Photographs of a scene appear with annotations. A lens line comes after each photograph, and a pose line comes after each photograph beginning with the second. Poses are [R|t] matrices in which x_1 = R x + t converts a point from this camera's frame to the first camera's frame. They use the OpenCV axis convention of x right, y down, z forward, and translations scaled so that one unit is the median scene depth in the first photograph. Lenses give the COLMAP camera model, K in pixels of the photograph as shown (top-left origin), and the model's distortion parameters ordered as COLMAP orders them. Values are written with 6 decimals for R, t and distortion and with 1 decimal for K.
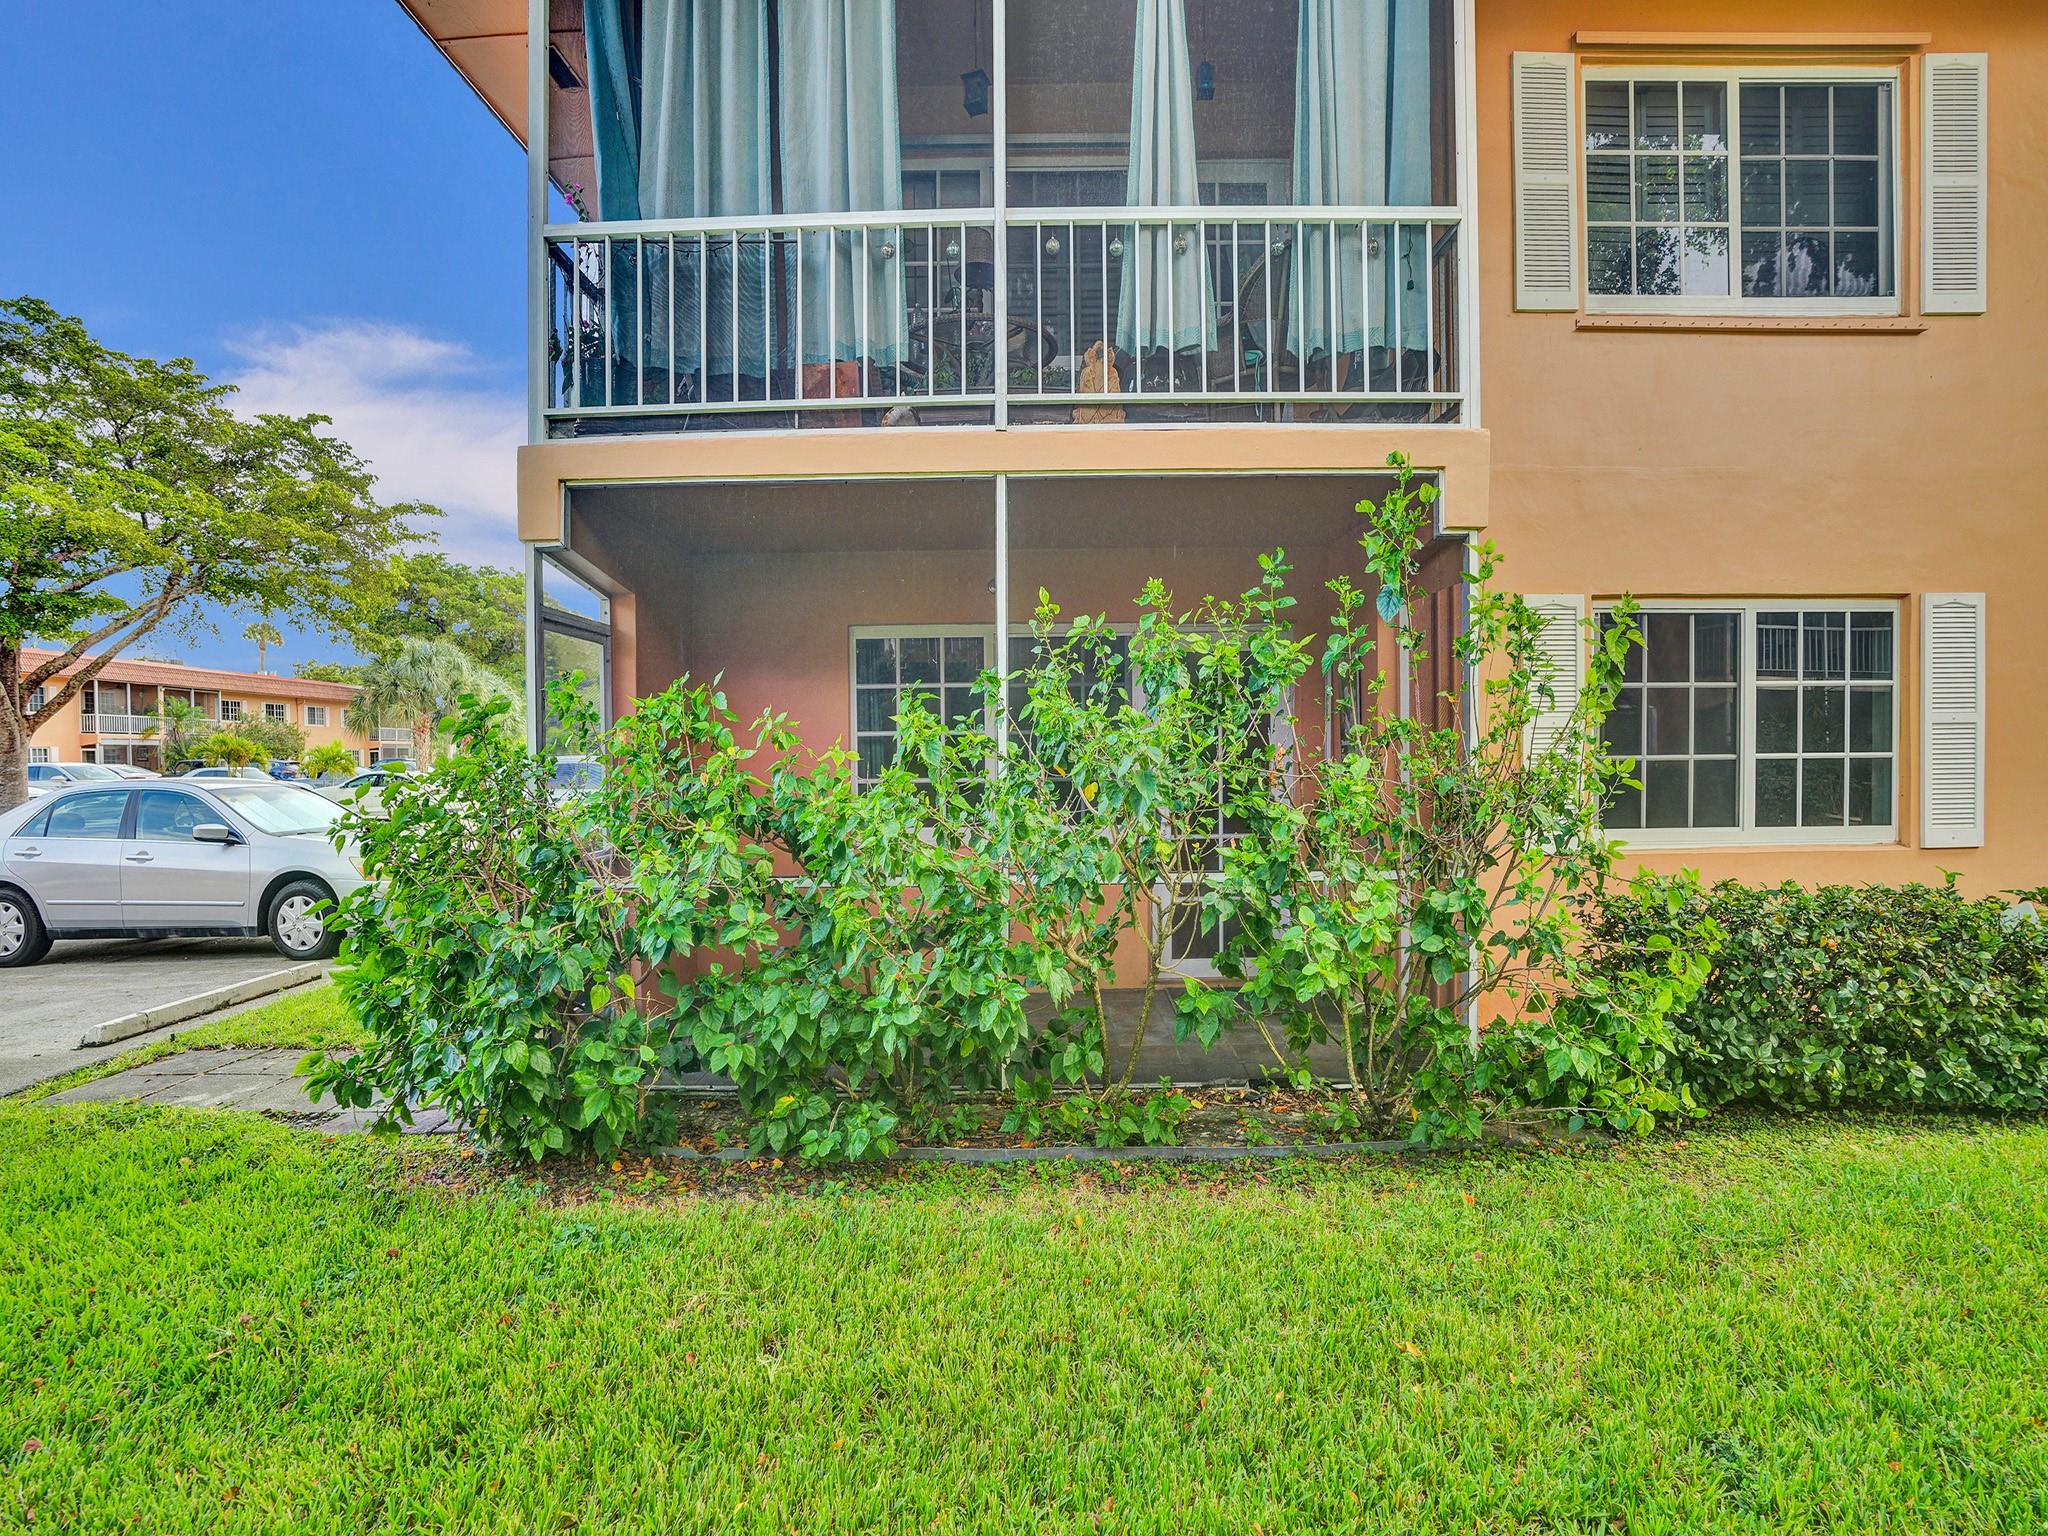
lens RADIAL K [[983.7, 0, 1031.3], [0, 983.7, 768.1], [0, 0, 1]] dist [-0.058991, 0.017036]
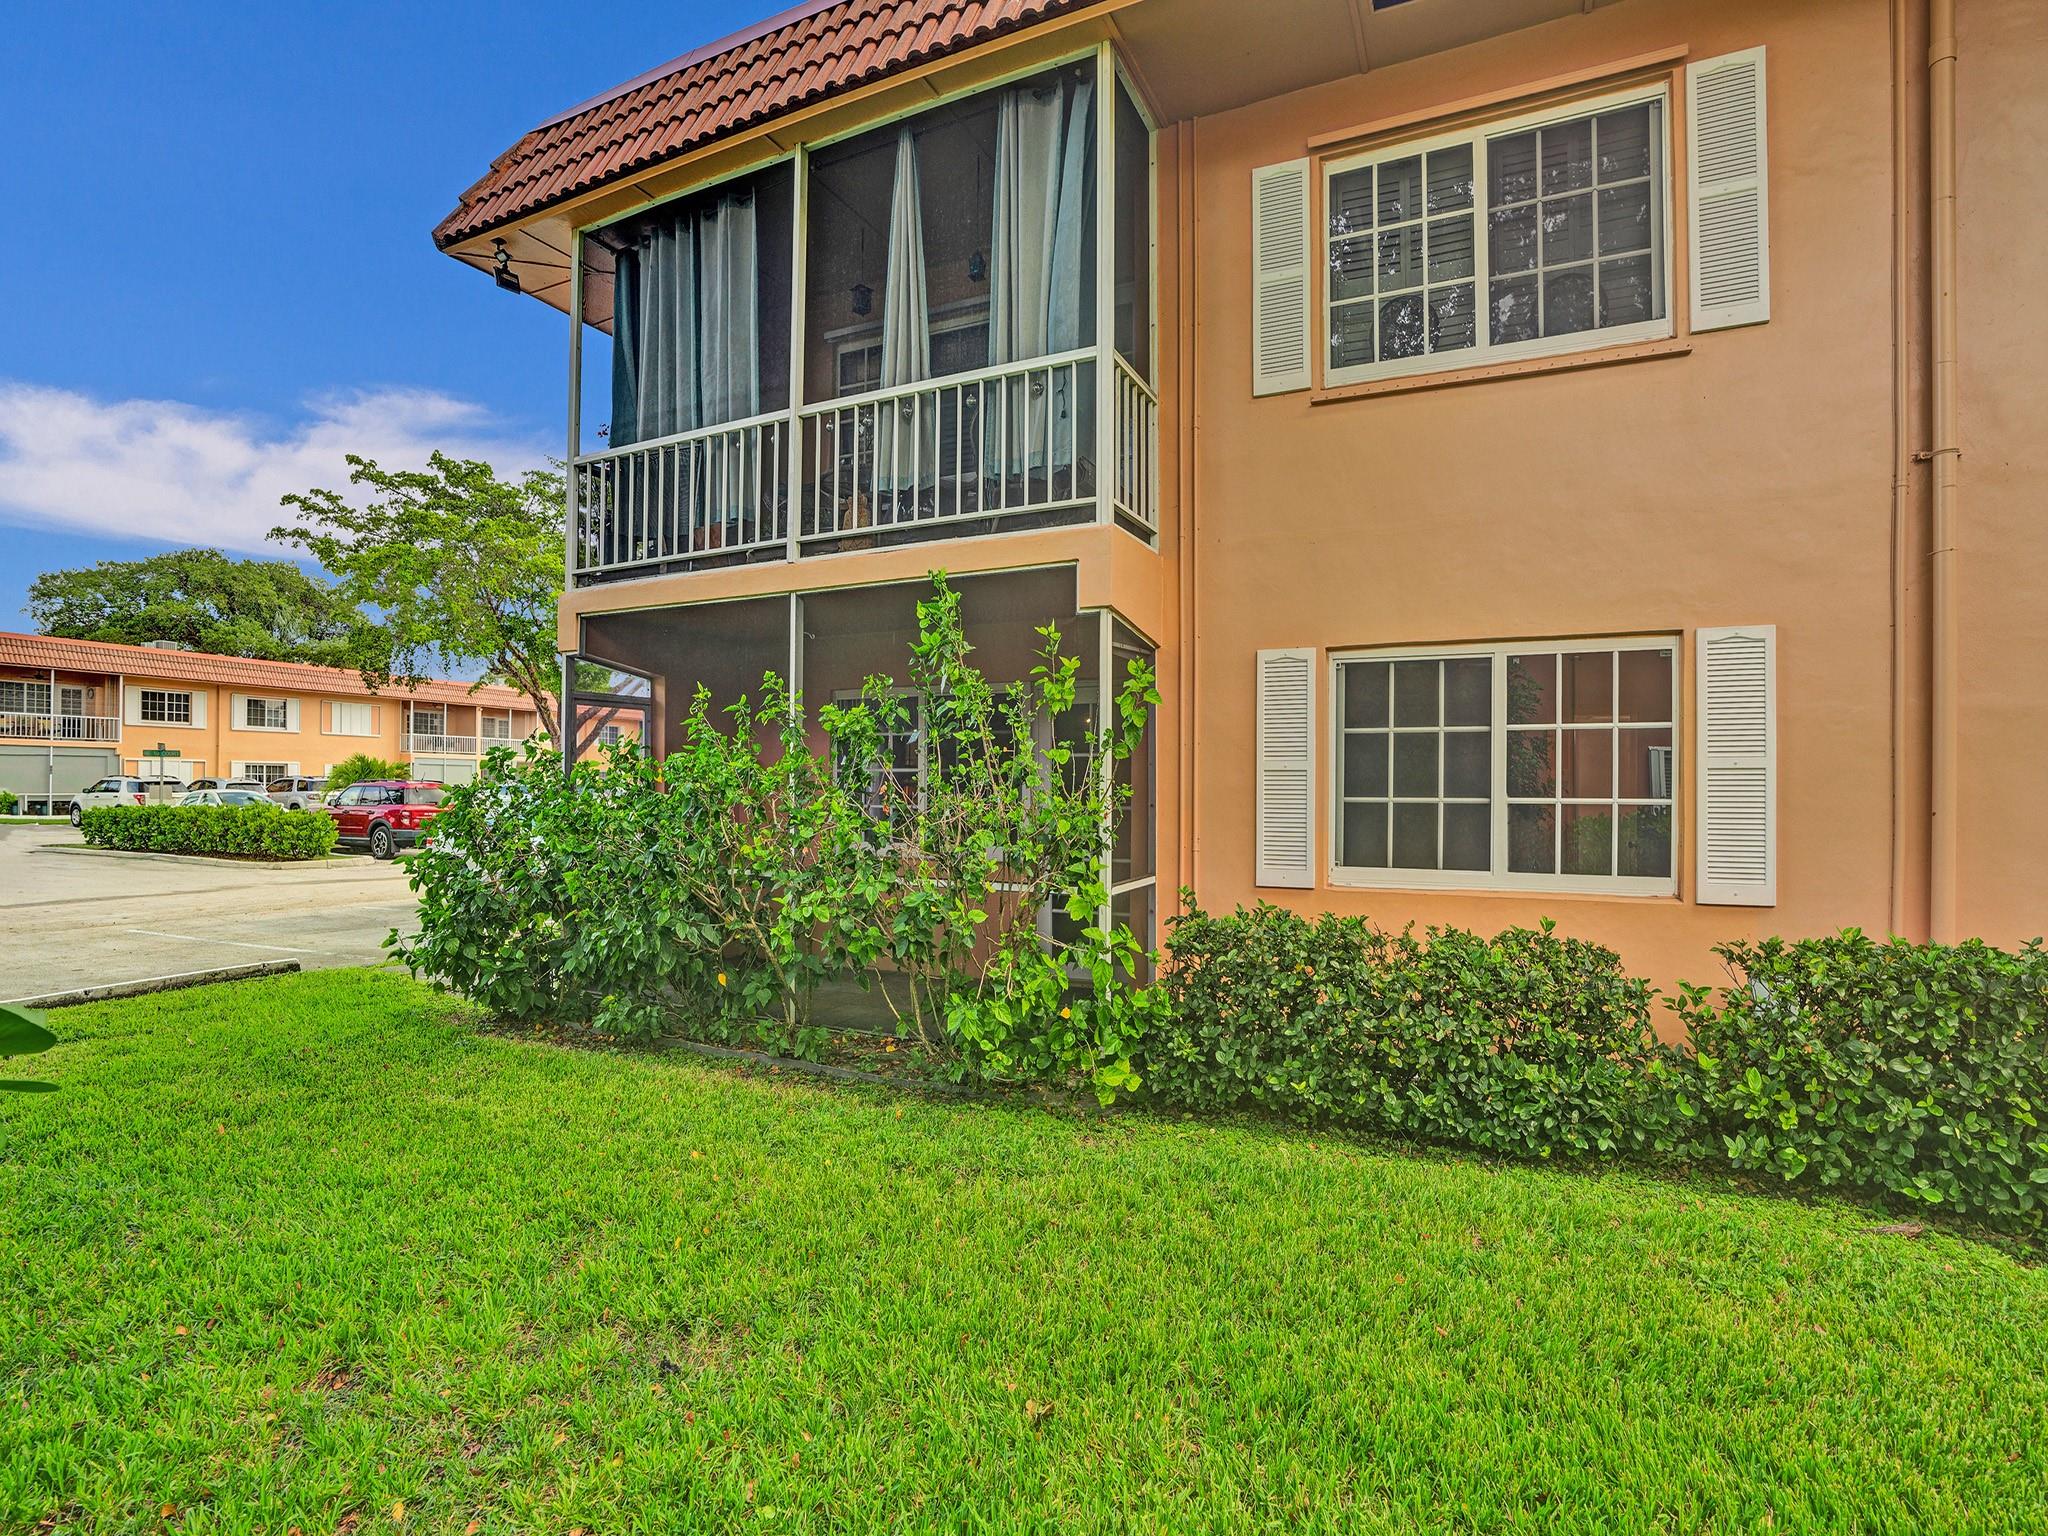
lens RADIAL K [[983.7, 0, 1031.3], [0, 983.7, 768.1], [0, 0, 1]] dist [-0.058991, 0.017036]
pose [[0.906791, 0.009176, -0.421481, 0.748170], [-0.021538, 0.999466, -0.024578, -0.011157], [0.421031, 0.031365, 0.906504, -0.124431]]
